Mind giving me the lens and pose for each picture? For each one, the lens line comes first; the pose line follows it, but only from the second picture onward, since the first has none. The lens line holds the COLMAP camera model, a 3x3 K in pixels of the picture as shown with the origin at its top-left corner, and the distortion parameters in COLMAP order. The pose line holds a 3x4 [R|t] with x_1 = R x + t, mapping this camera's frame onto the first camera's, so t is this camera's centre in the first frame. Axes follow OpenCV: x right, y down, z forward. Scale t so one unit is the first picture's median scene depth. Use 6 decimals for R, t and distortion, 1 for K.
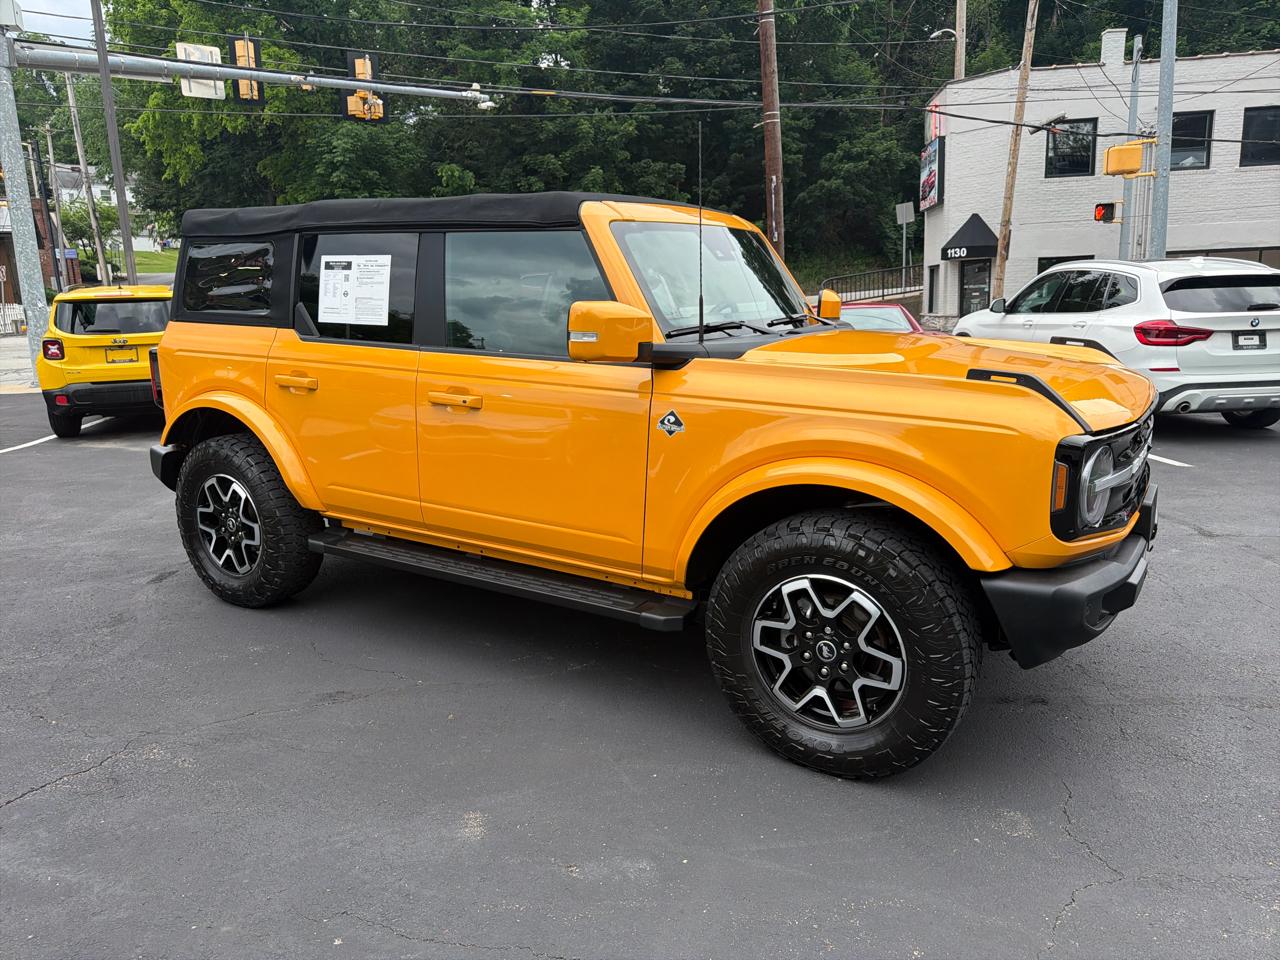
lens RADIAL K [[904.8, 0, 660.8], [0, 904.8, 486.2], [0, 0, 1]] dist [0.028820, -0.026926]
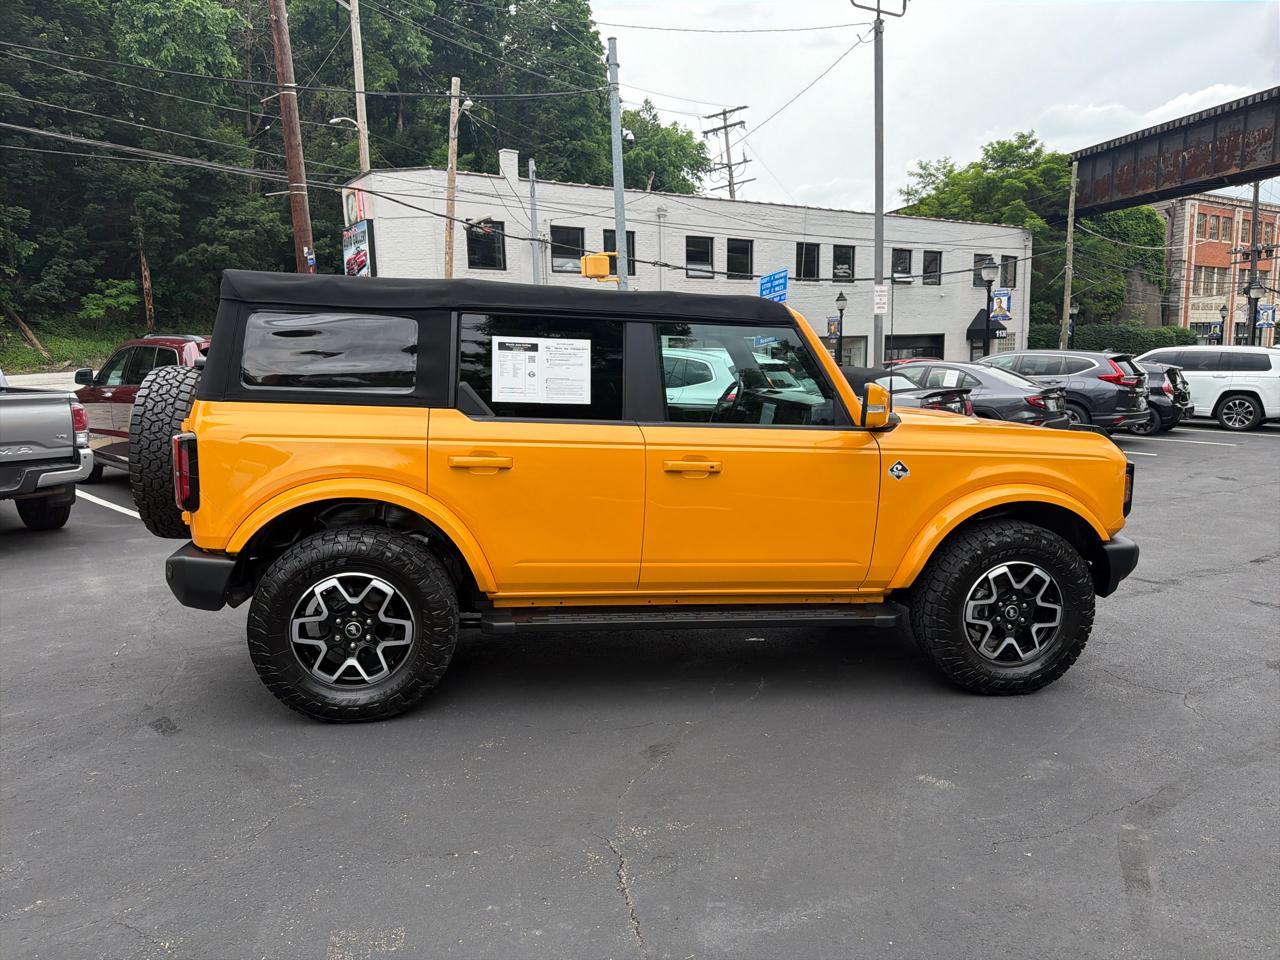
lens RADIAL K [[904.8, 0, 639.6], [0, 904.8, 491.6], [0, 0, 1]] dist [0.028820, -0.026926]
pose [[0.759767, -0.073984, 0.645973, -0.898685], [0.119311, 0.992499, -0.026656, -0.037047], [-0.639155, 0.097324, 0.762895, 0.157682]]
